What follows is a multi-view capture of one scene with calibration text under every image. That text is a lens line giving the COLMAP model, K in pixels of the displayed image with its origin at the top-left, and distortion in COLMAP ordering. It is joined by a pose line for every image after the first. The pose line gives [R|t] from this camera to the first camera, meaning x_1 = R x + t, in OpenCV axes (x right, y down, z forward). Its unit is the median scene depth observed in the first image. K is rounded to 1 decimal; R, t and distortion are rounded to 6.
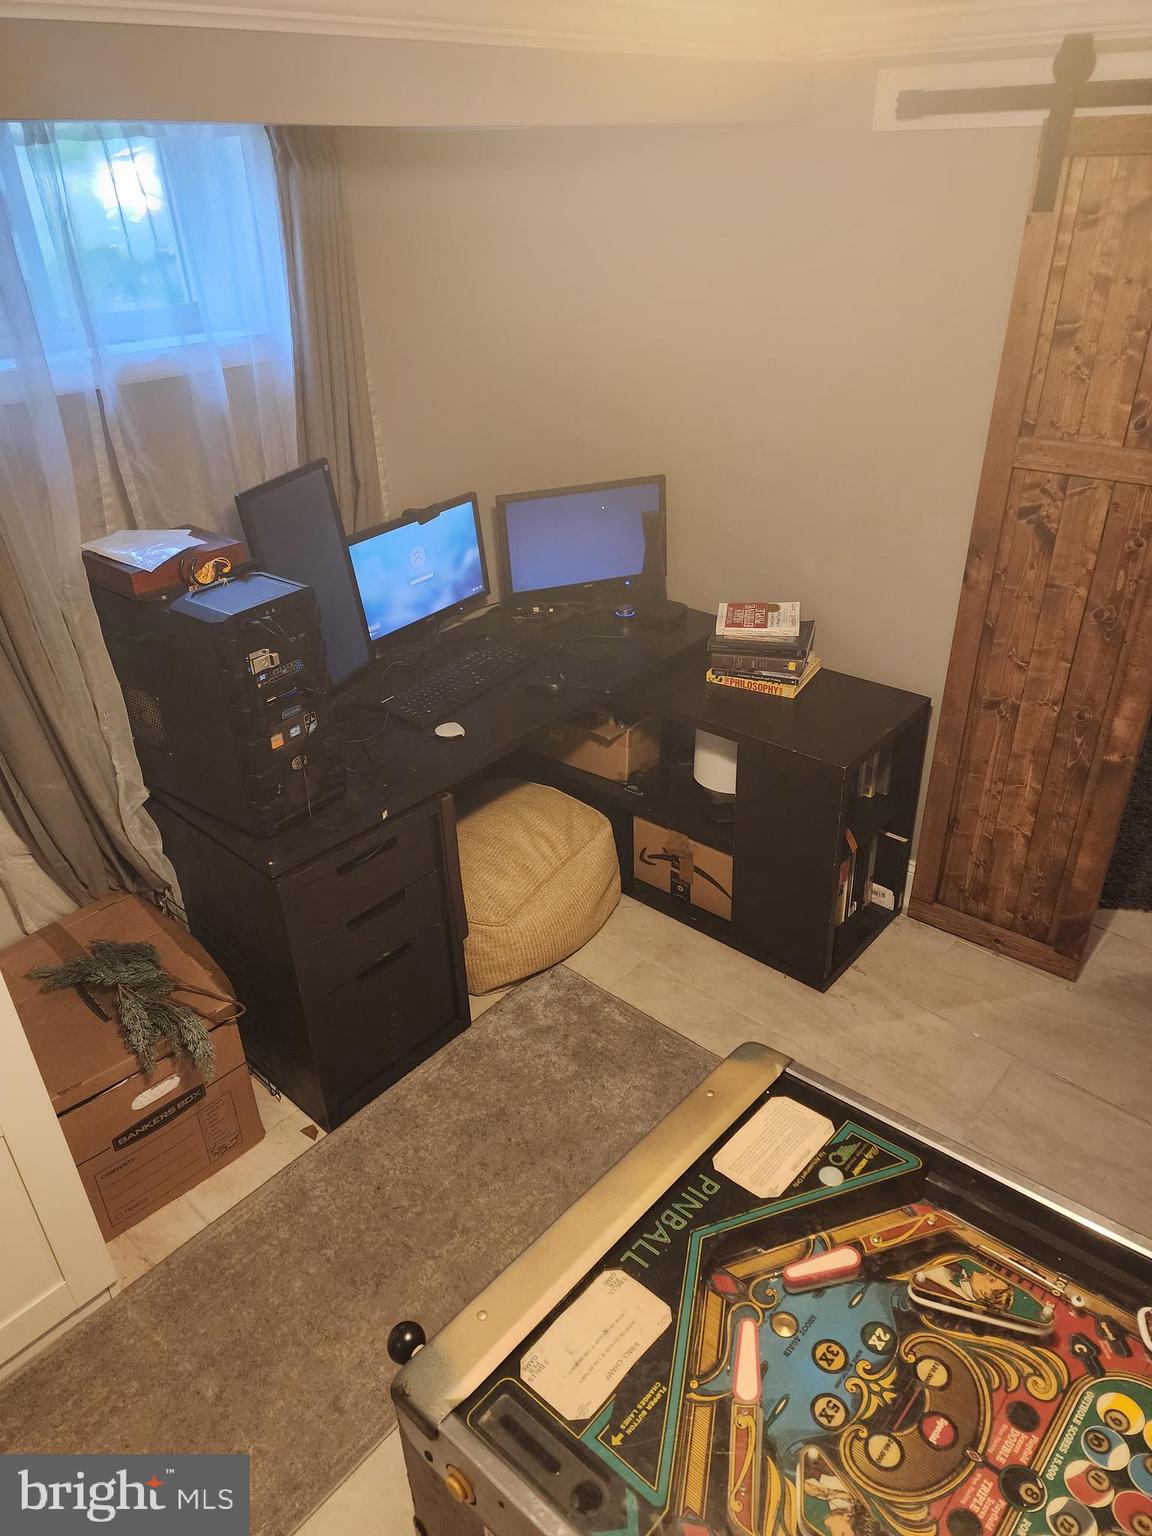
lens RADIAL K [[1023.2, 0, 577.2], [0, 1023.2, 756.1], [0, 0, 1]] dist [0.075945, -0.064487]
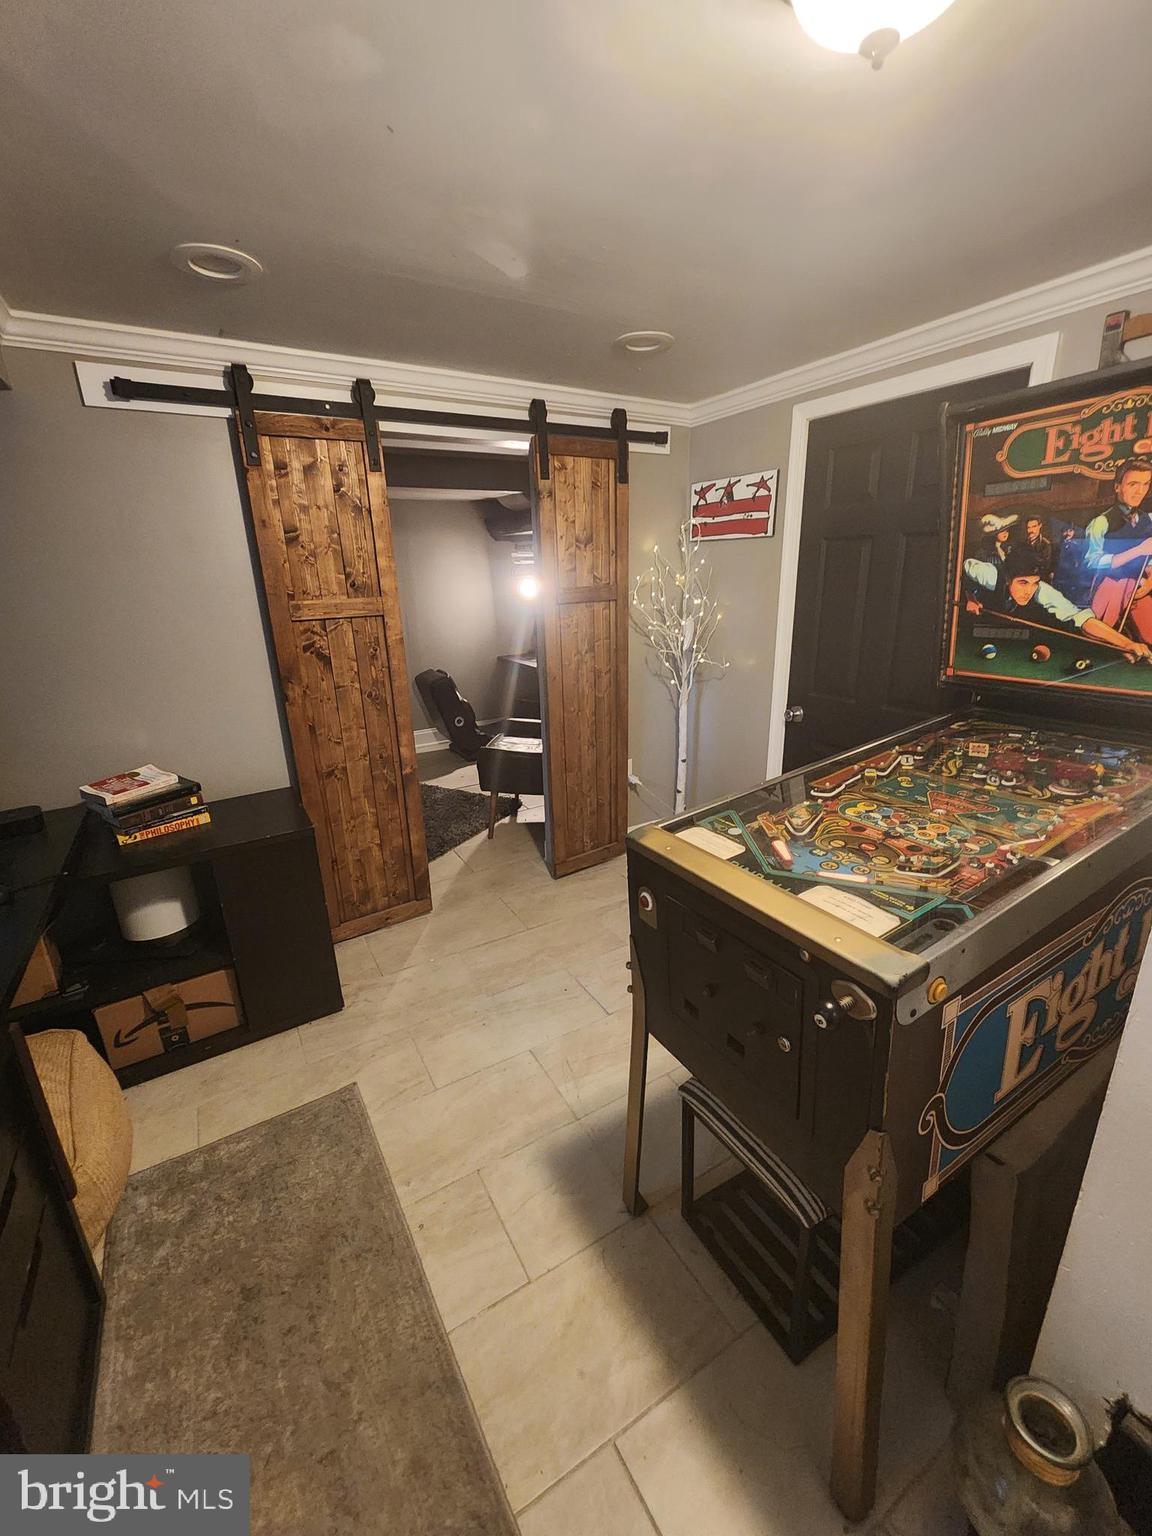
lens RADIAL K [[633.8, 0, 574.7], [0, 633.8, 760.5], [0, 0, 1]] dist [0.002081, -0.001288]
pose [[0.302299, -0.265118, 0.915602, -0.335517], [0.490922, 0.866660, 0.088862, 0.027173], [-0.817074, 0.422627, 0.392143, 0.309829]]
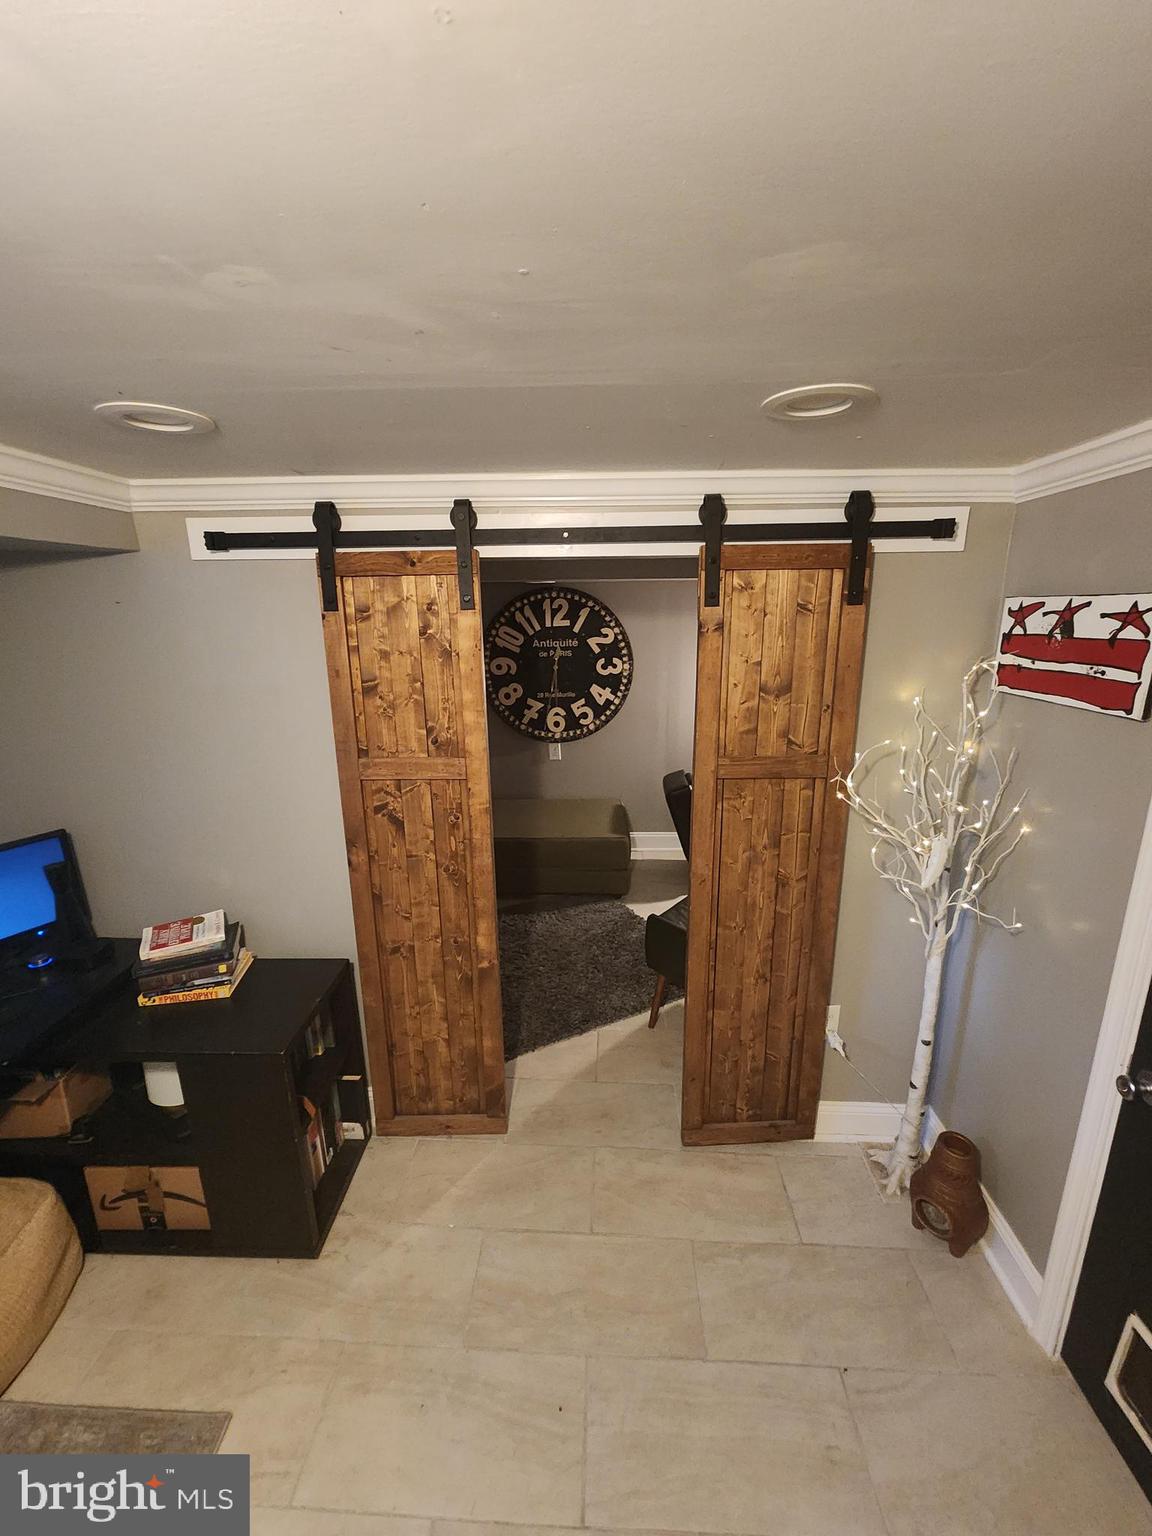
lens RADIAL K [[633.8, 0, 571.1], [0, 633.8, 764.5], [0, 0, 1]] dist [0.002081, -0.001288]
pose [[0.778178, -0.134602, 0.613450, 0.109141], [0.306659, 0.933845, -0.184103, -0.050900], [-0.548086, 0.331385, 0.767975, 0.175023]]
